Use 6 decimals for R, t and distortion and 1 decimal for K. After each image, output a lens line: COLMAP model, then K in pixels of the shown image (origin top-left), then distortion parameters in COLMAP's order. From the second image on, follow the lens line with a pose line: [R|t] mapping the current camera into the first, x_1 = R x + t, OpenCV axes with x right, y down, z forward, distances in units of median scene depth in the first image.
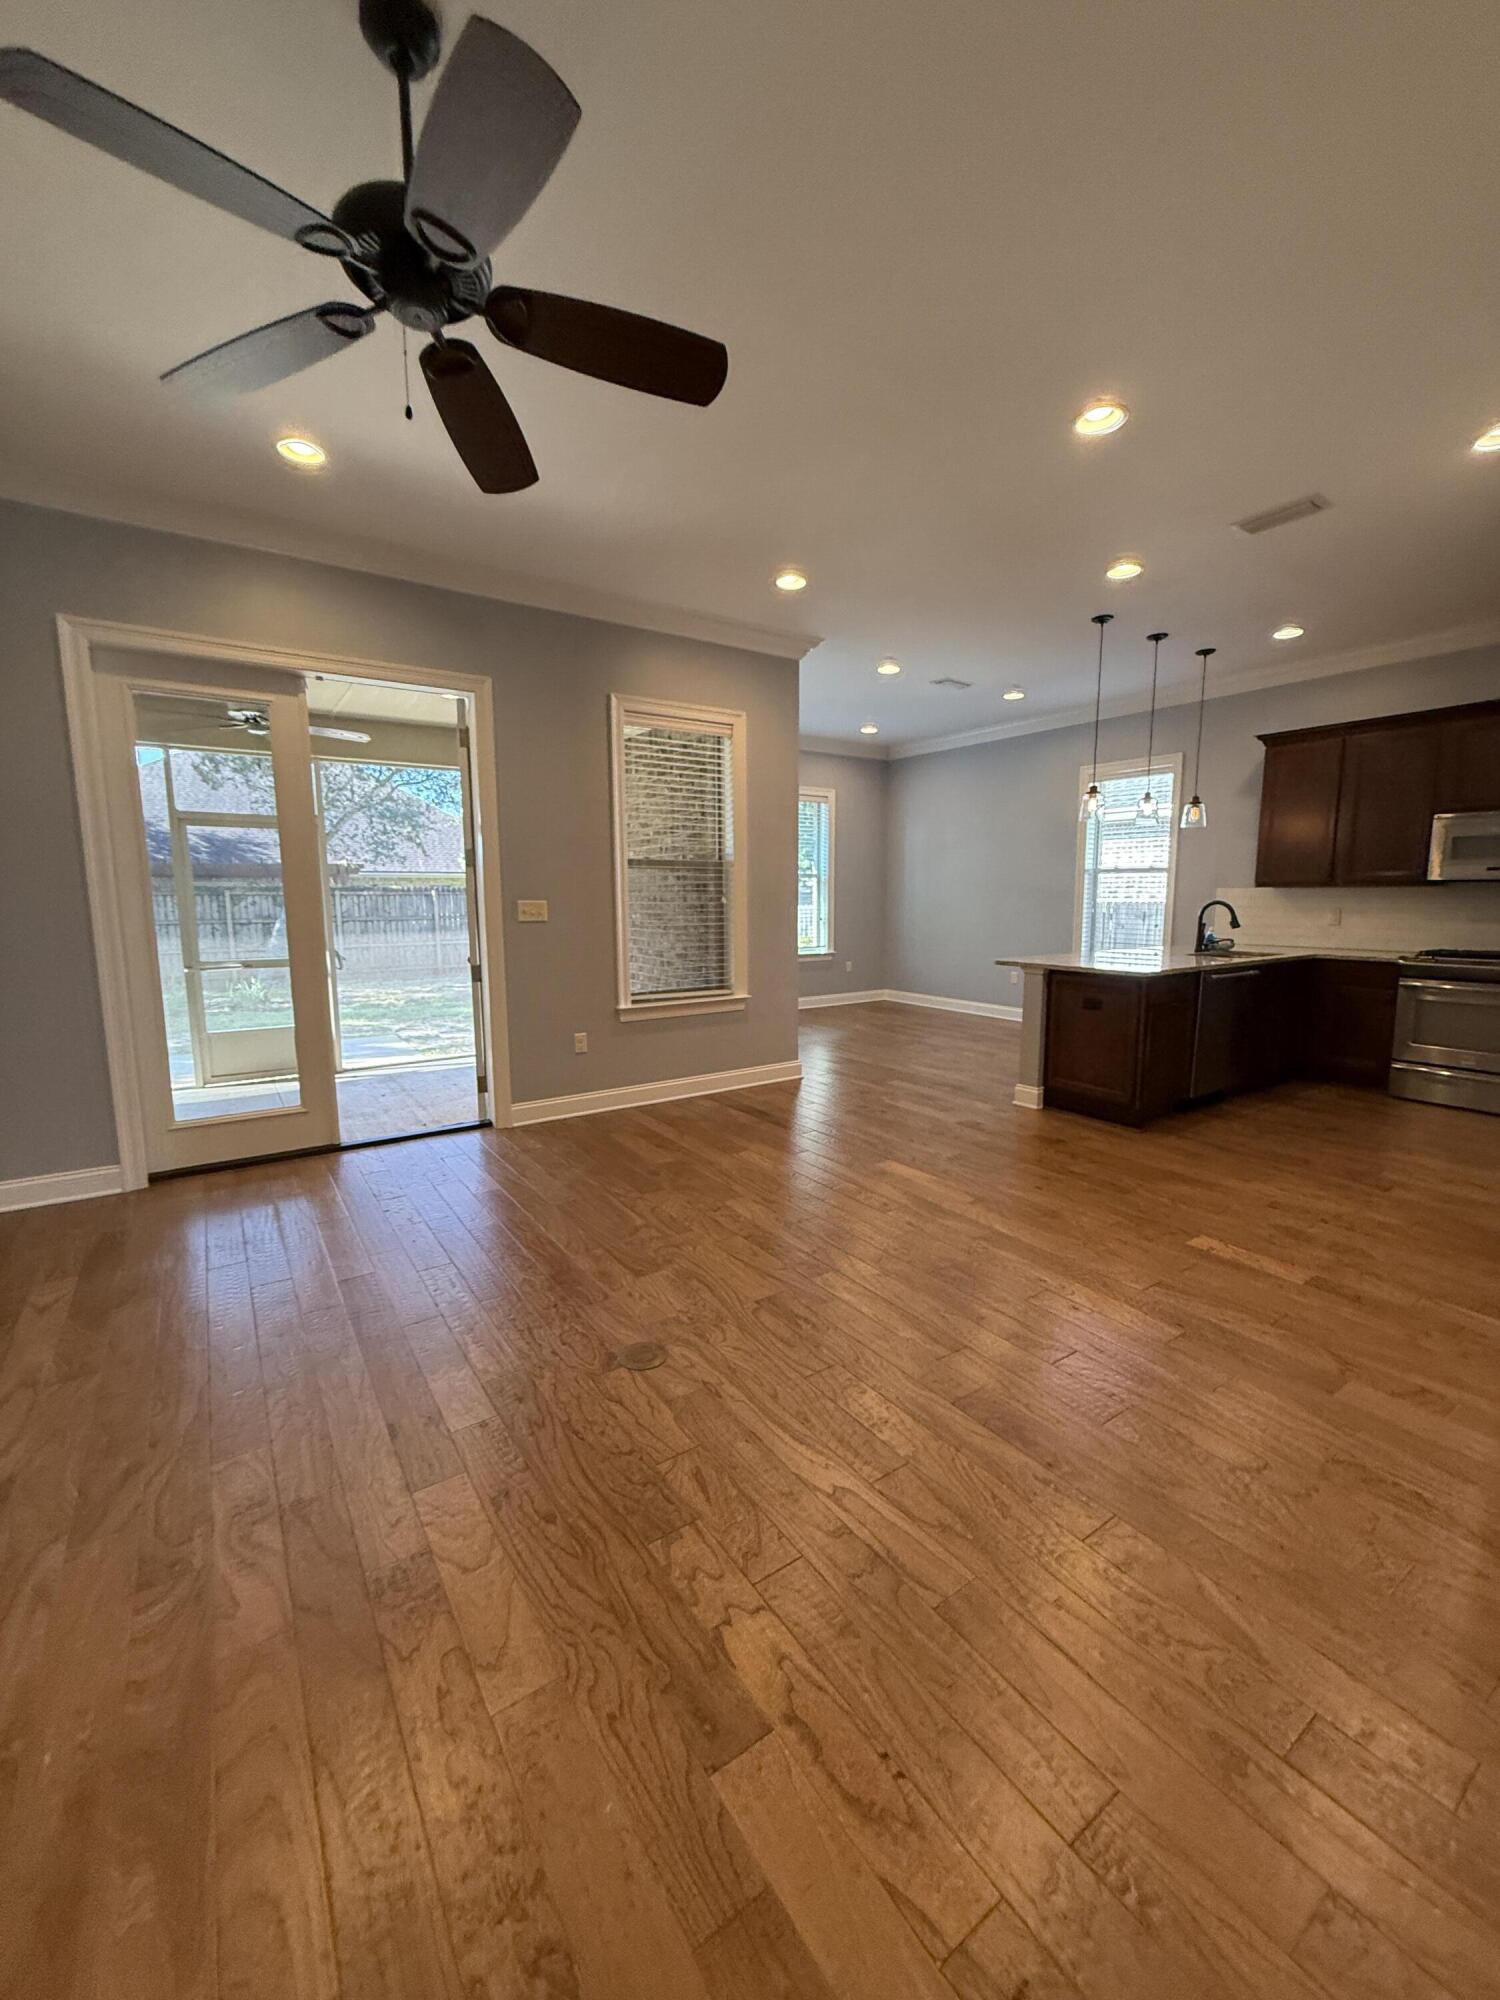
lens RADIAL K [[798.5, 0, 750.1], [0, 798.5, 1001.2], [0, 0, 1]] dist [0.000142, 0.000414]
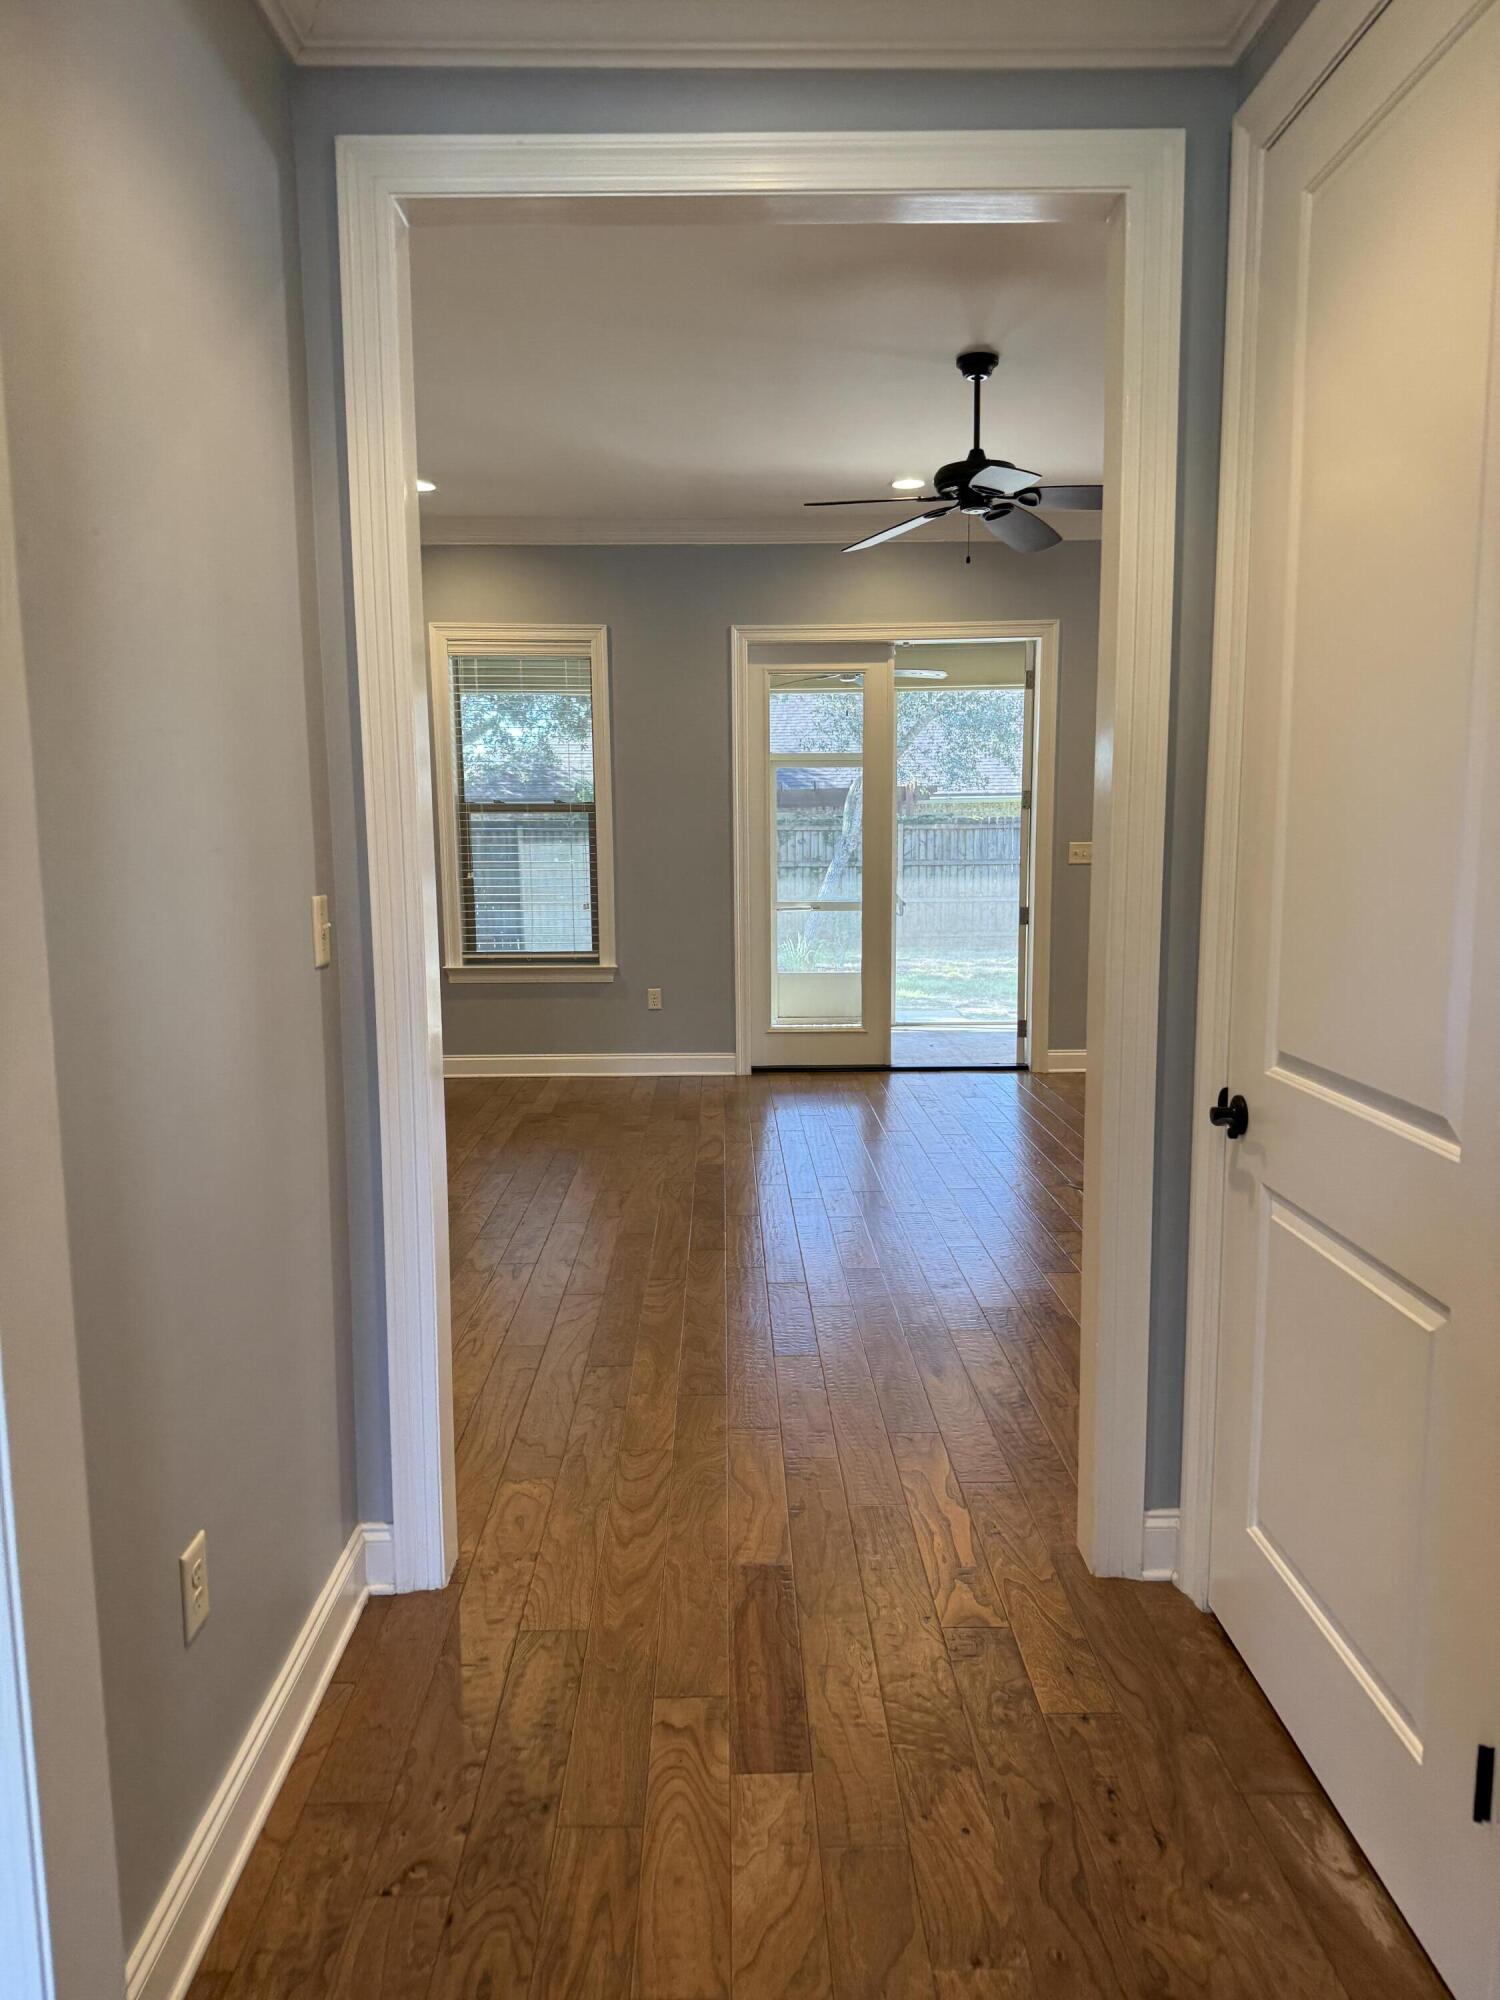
lens RADIAL K [[1408.4, 0, 739.2], [0, 1408.4, 1027.2], [0, 0, 1]] dist [0.069515, -0.093021]
pose [[0.833659, 0.074564, -0.547223, 0.355548], [-0.069174, 0.997139, 0.030486, 0.079670], [0.547930, 0.012439, 0.836432, -0.708116]]
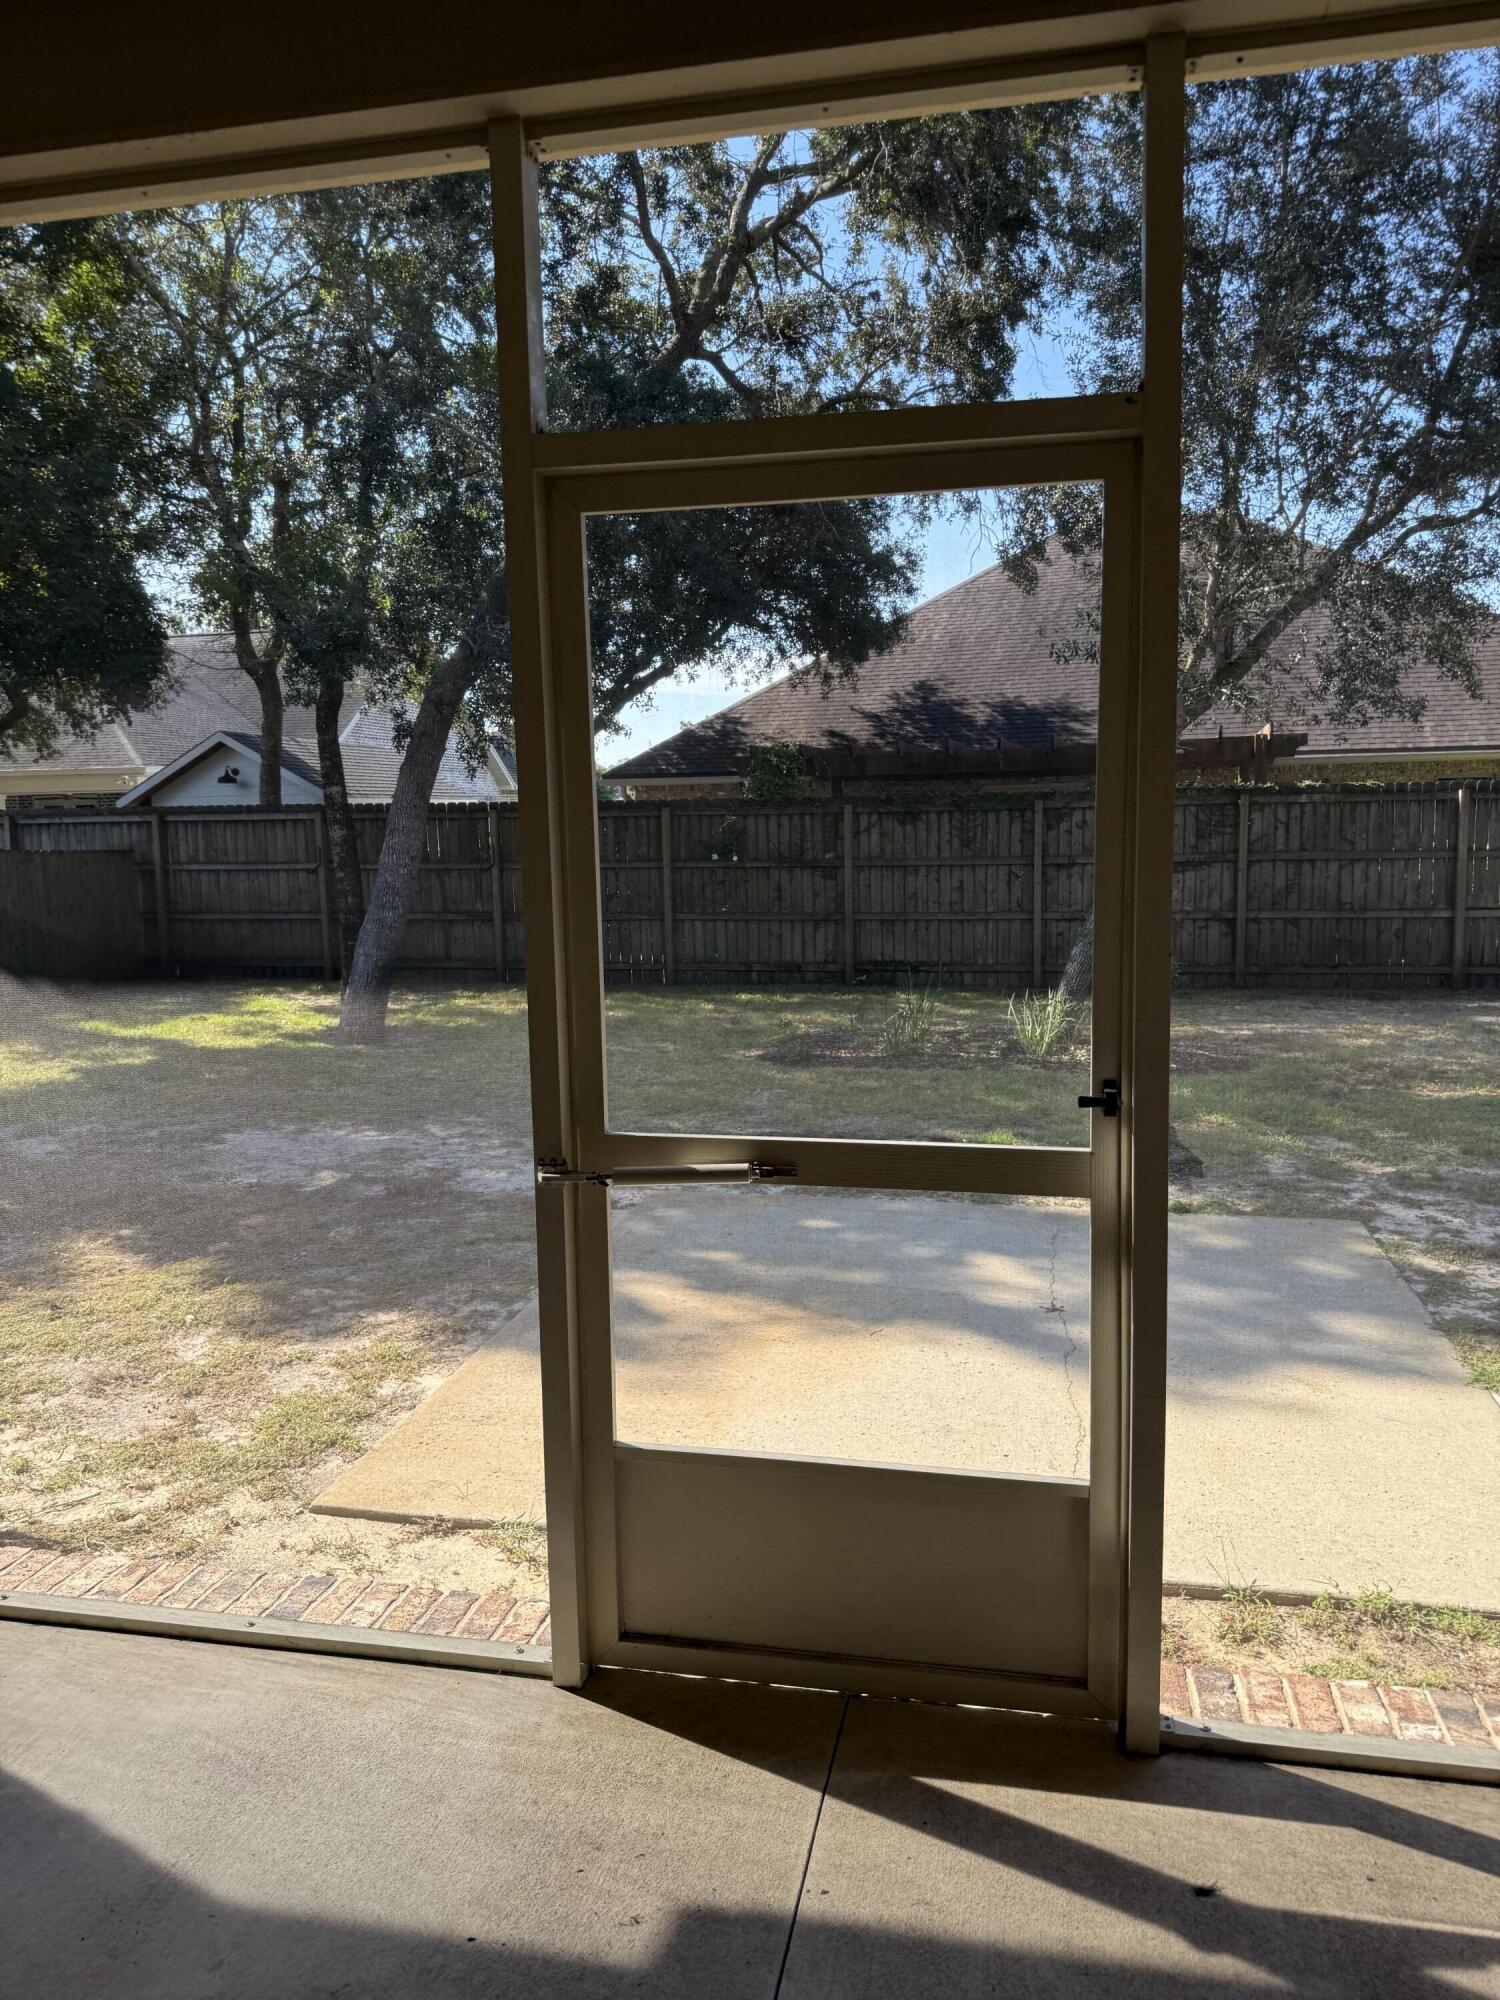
lens RADIAL K [[1408.4, 0, 749.3], [0, 1408.4, 1000.9], [0, 0, 1]] dist [0.069515, -0.093021]
pose [[0.690931, 0.084422, -0.717974, -0.524744], [-0.078272, 0.996056, 0.041796, -0.143720], [0.718671, 0.027319, 0.694814, 1.024860]]
